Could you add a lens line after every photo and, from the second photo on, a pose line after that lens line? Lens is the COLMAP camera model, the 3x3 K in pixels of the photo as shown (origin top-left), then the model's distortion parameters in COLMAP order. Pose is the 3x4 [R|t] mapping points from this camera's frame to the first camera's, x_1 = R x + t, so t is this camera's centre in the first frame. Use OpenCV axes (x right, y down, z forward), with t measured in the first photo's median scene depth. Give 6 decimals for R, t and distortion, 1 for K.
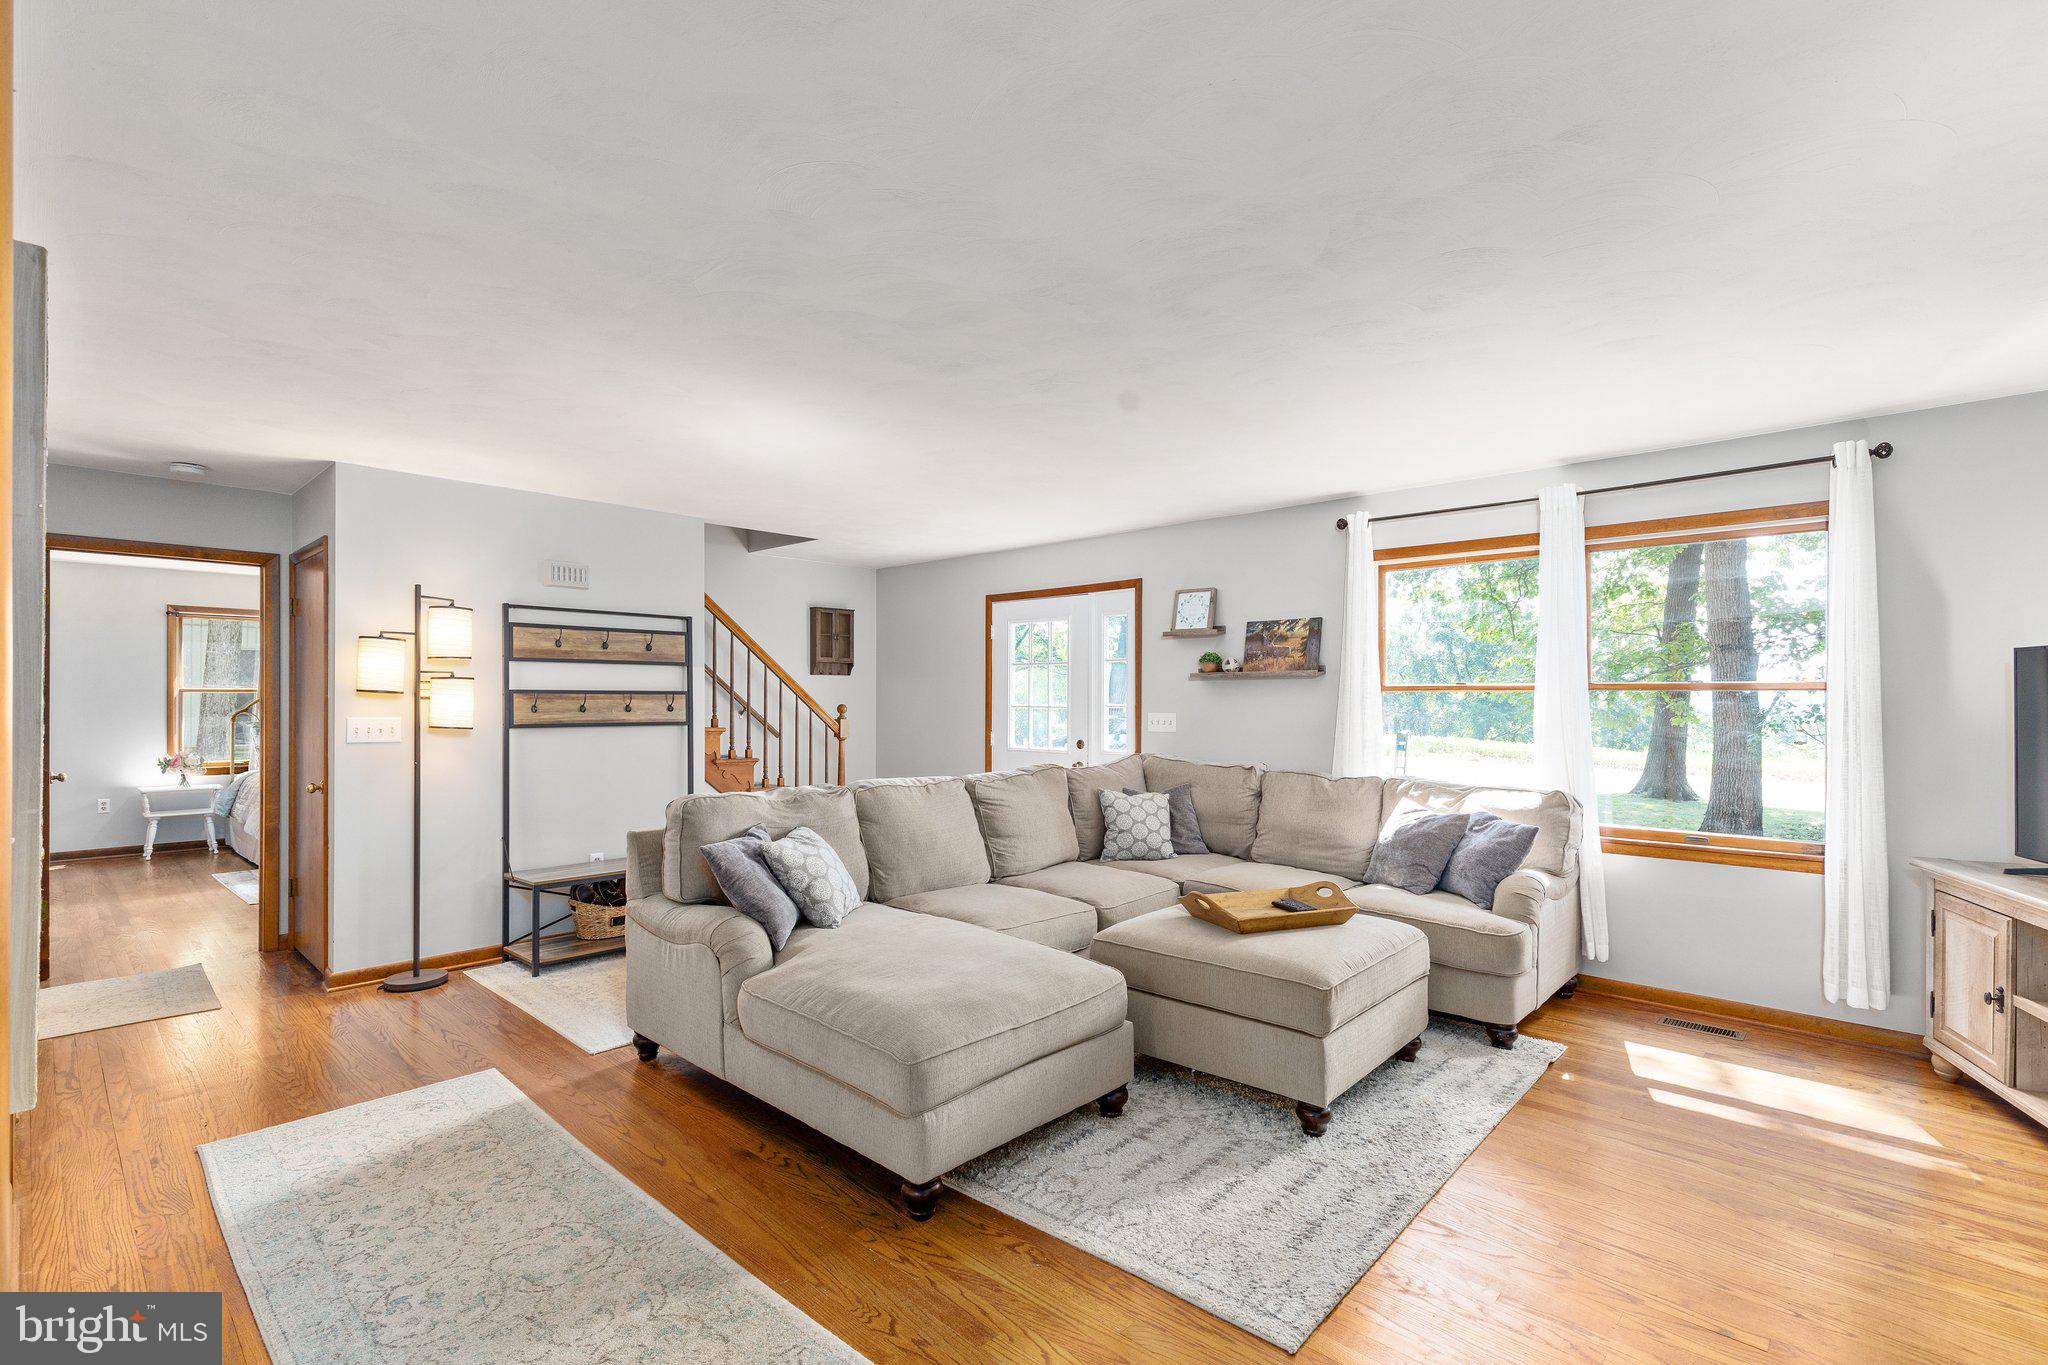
lens RADIAL K [[924.8, 0, 1022.8], [0, 924.8, 692.8], [0, 0, 1]] dist [0.005433, -0.000756]
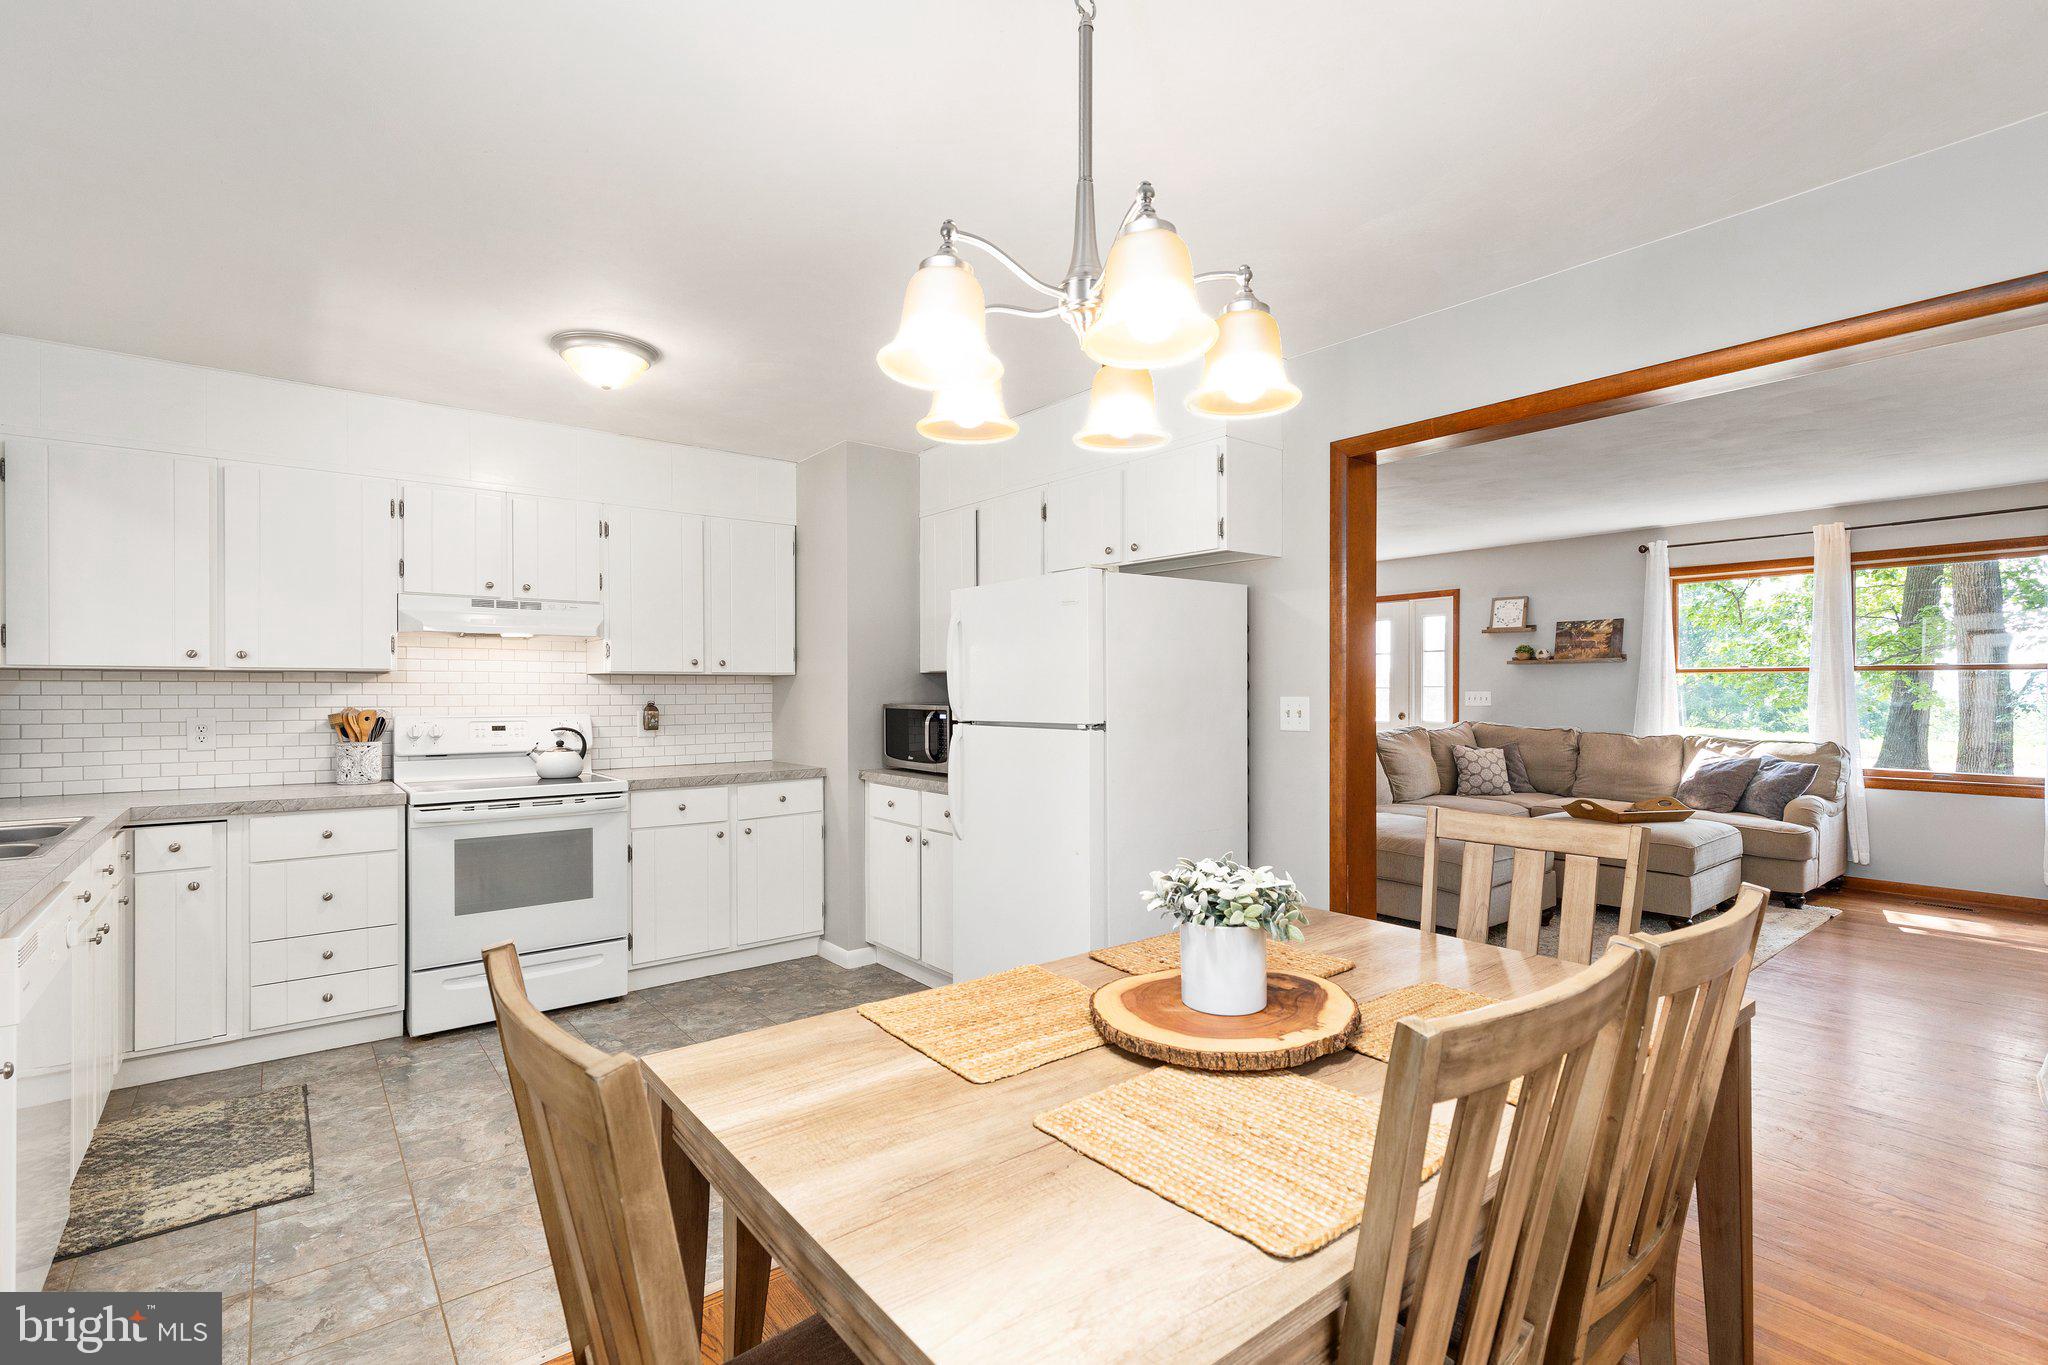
lens RADIAL K [[924.8, 0, 1027.4], [0, 924.8, 690.2], [0, 0, 1]] dist [0.005433, -0.000756]
pose [[0.988969, -0.003819, -0.148076, -0.350537], [0.005059, 0.999955, 0.007995, 0.007805], [0.148039, -0.008656, 0.988944, -0.480482]]
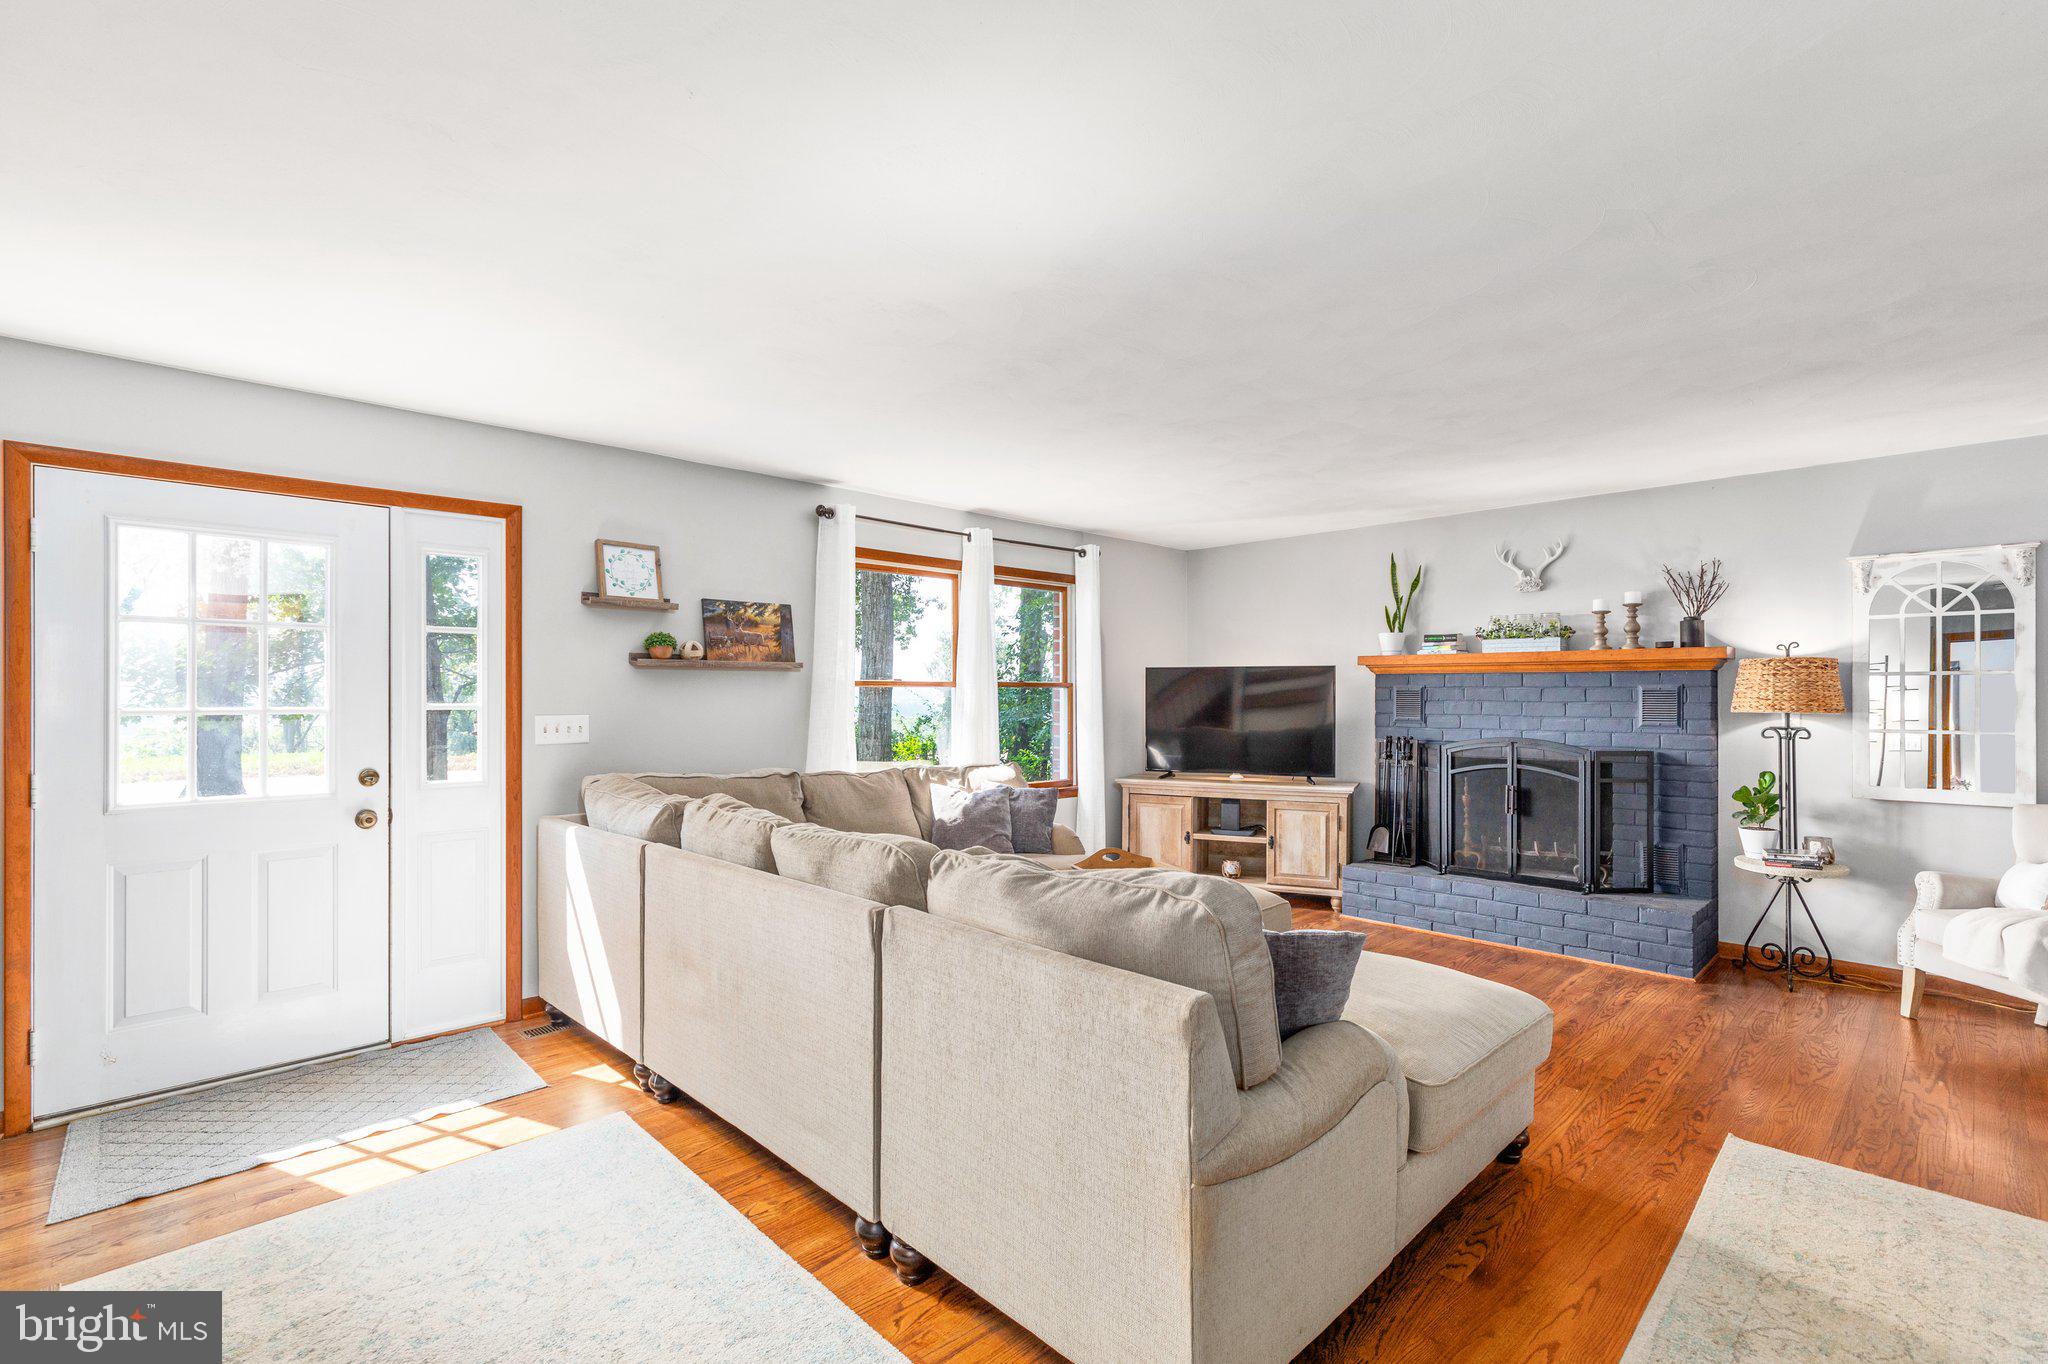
lens RADIAL K [[924.8, 0, 1037.9], [0, 924.8, 689.8], [0, 0, 1]] dist [0.005433, -0.000756]
pose [[0.039695, 0.003685, 0.999205, -0.619250], [-0.004755, 0.999983, -0.003499, 0.004920], [-0.999201, -0.004612, 0.039712, 0.759087]]
